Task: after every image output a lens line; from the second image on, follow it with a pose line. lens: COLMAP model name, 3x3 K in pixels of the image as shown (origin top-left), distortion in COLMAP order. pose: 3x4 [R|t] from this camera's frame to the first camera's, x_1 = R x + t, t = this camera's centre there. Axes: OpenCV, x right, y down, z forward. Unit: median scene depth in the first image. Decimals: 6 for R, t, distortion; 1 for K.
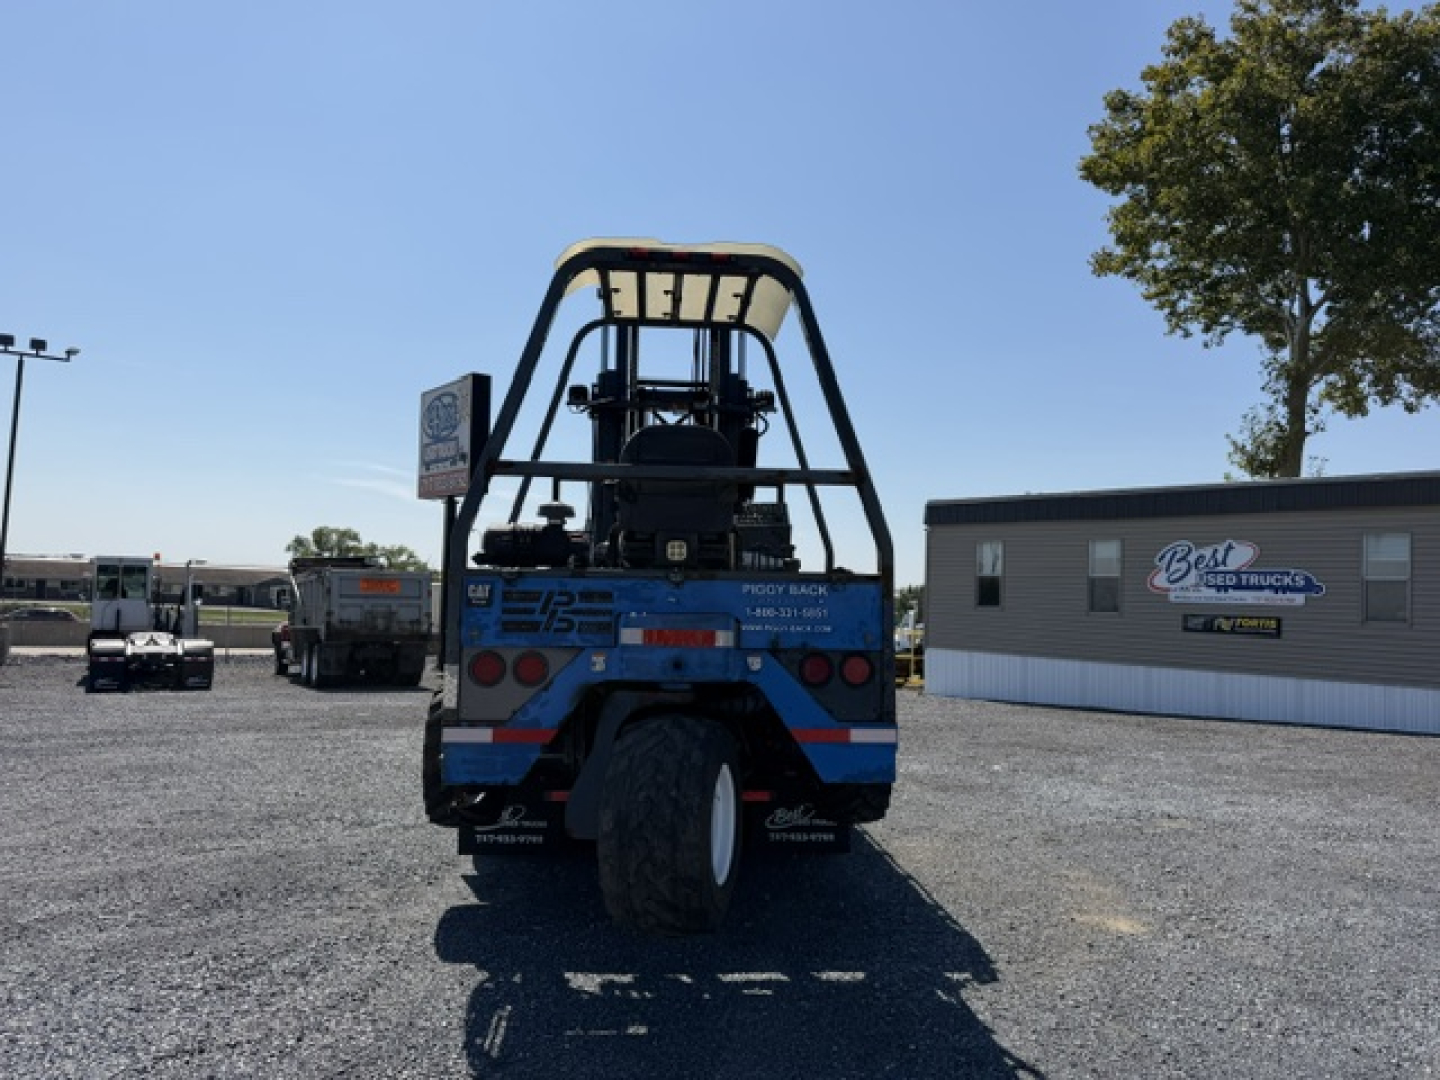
lens RADIAL K [[970.9, 0, 720.0], [0, 970.9, 540.0], [0, 0, 1]] dist [0.042522, 0.001486]
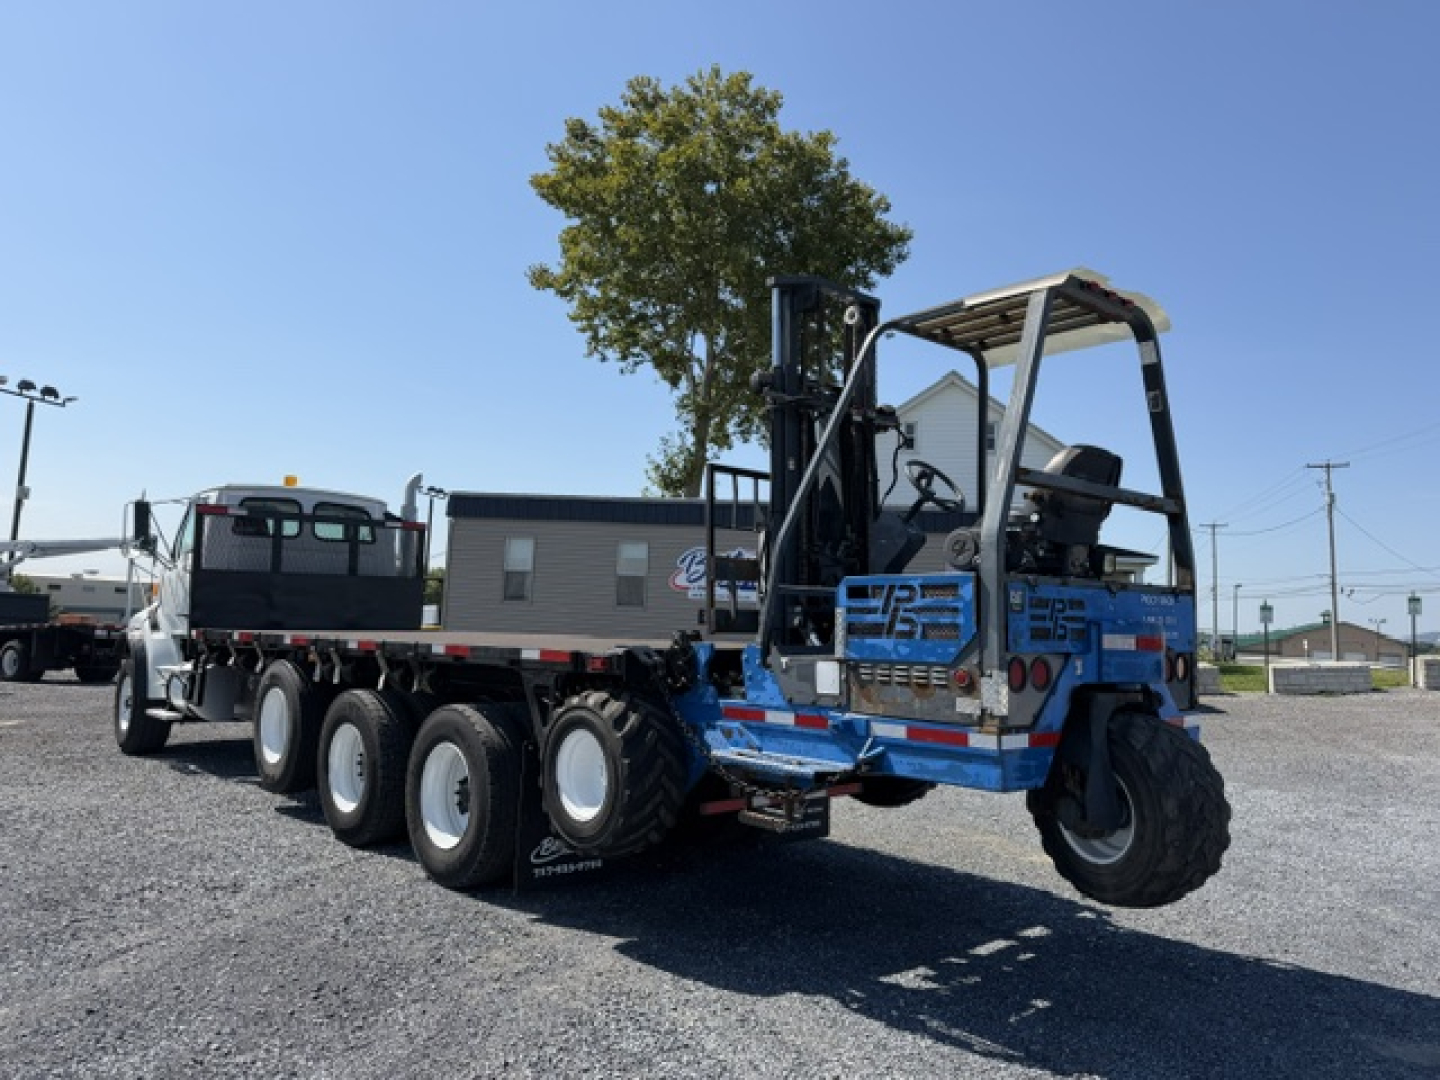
lens RADIAL K [[943.7, 0, 775.2], [0, 943.7, 569.9], [0, 0, 1]] dist [0.066360, -0.000726]
pose [[0.803192, 0.035095, 0.594685, -0.123767], [-0.057291, 0.998187, 0.018471, 0.002560], [-0.592959, -0.048906, 0.803746, 0.045474]]
